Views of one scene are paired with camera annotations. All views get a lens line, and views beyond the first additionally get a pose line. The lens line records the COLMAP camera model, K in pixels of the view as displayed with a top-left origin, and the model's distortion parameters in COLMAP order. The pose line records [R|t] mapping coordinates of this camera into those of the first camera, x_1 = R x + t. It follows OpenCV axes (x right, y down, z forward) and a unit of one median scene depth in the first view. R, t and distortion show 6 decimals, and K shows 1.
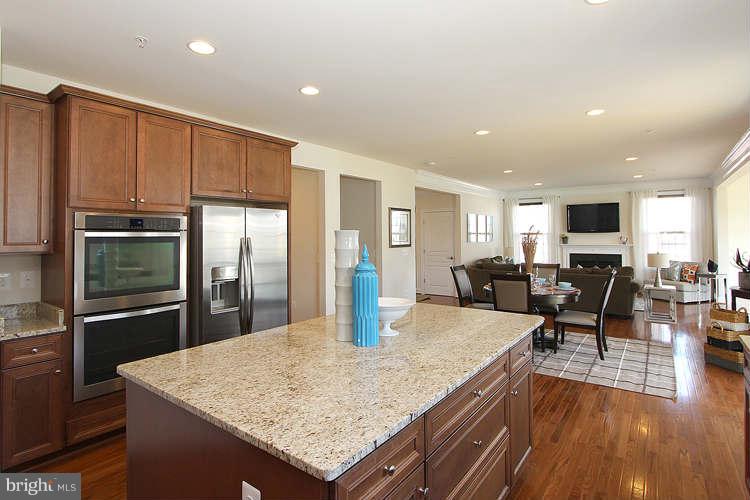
lens RADIAL K [[389.8, 0, 373.4], [0, 389.8, 224.3], [0, 0, 1]] dist [-0.007245, -0.000745]
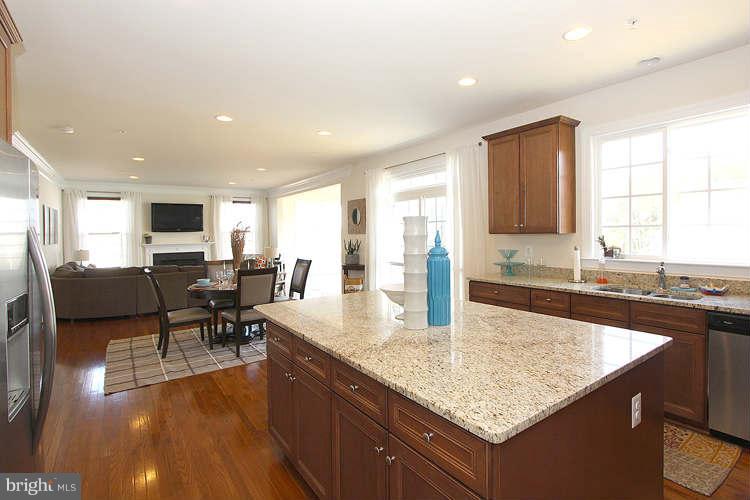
lens RADIAL K [[372.6, 0, 399.8], [0, 372.6, 231.7], [0, 0, 1]] dist [-0.018282, 0.000213]
pose [[0.268195, 0.001851, 0.963363, -0.244501], [-0.012766, 0.999917, 0.001633, 0.013342], [-0.963280, -0.012736, 0.268196, 0.198084]]
